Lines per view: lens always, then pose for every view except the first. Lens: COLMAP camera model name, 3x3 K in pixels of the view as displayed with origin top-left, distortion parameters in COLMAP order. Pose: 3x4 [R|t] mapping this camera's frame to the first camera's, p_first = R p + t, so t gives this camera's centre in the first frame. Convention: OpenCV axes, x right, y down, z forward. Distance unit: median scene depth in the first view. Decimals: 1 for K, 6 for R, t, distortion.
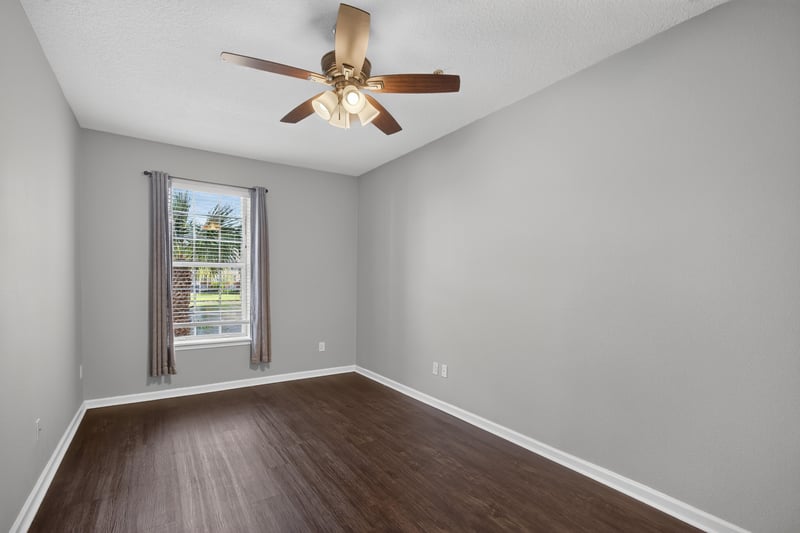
lens RADIAL K [[382.8, 0, 440.3], [0, 382.8, 282.9], [0, 0, 1]] dist [-0.002501, 0.011784]
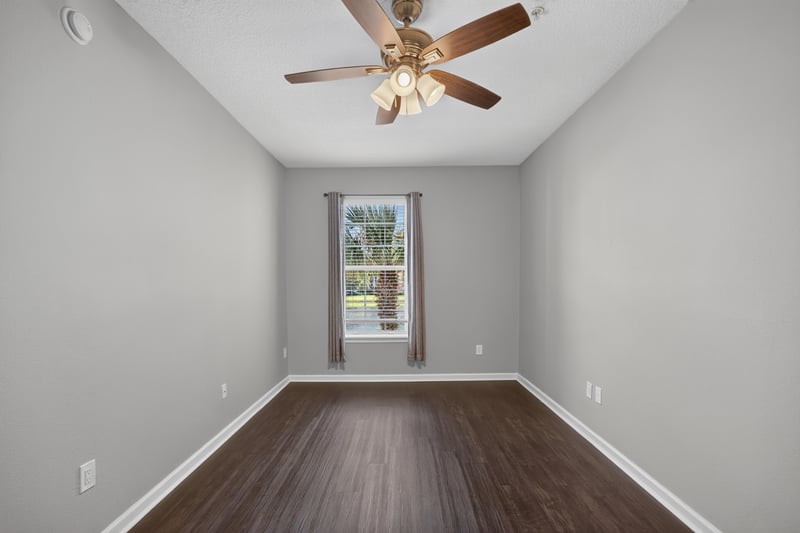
lens RADIAL K [[396.4, 0, 403.0], [0, 396.4, 281.7], [0, 0, 1]] dist [-0.001421, 0.000387]
pose [[0.807690, -0.016165, -0.589386, 0.162513], [0.014541, 0.999866, -0.007496, 0.002755], [0.589429, -0.002516, 0.807817, 0.123785]]
